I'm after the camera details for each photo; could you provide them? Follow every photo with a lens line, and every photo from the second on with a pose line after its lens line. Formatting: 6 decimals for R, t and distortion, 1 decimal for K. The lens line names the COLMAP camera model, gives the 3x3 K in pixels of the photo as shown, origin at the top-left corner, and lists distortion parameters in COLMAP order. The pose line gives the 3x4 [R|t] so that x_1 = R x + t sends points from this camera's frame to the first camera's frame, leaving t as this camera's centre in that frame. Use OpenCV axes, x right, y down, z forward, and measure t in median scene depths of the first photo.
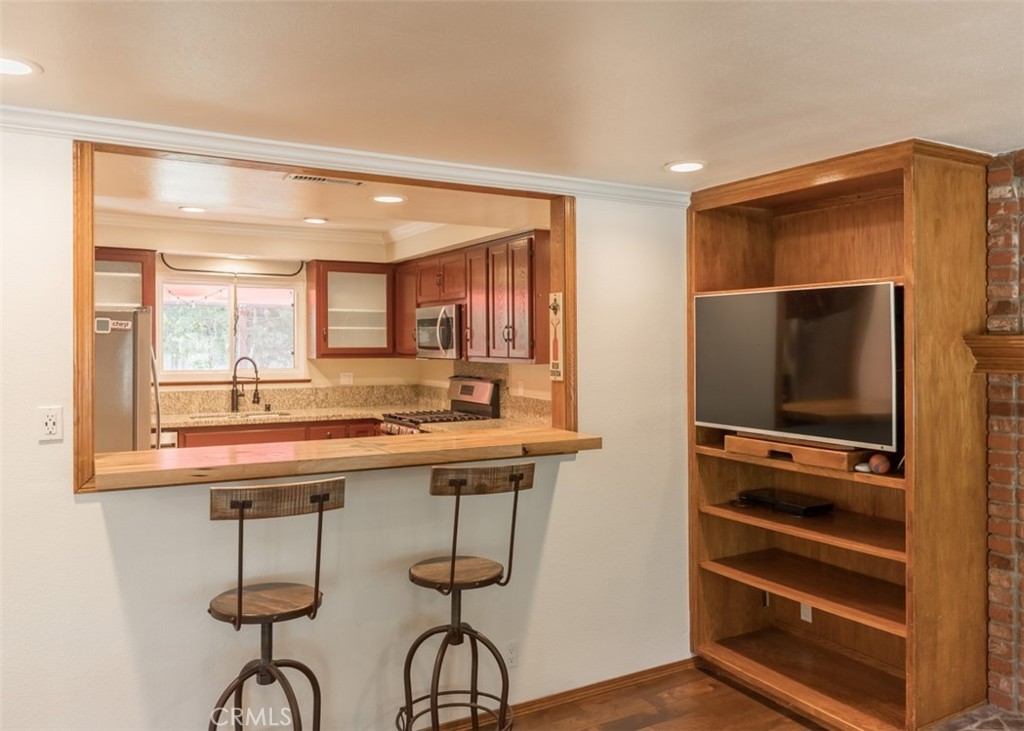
lens RADIAL K [[780.3, 0, 551.9], [0, 780.3, 345.4], [0, 0, 1]] dist [0.006527, -0.007970]
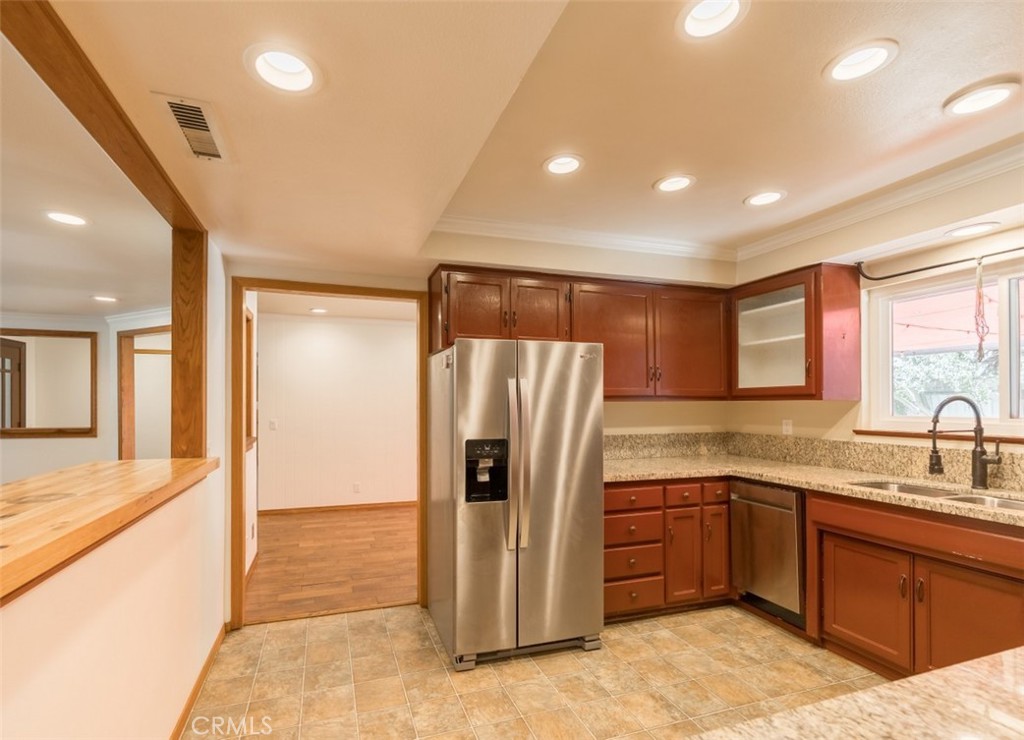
lens RADIAL K [[472.9, 0, 468.1], [0, 472.9, 402.0], [0, 0, 1]] dist [0.009347, 0.000001]
pose [[-0.240198, -0.002732, -0.970720, 0.076421], [0.002910, 0.999990, -0.003535, 0.031220], [0.970720, -0.003674, -0.240188, 1.142261]]
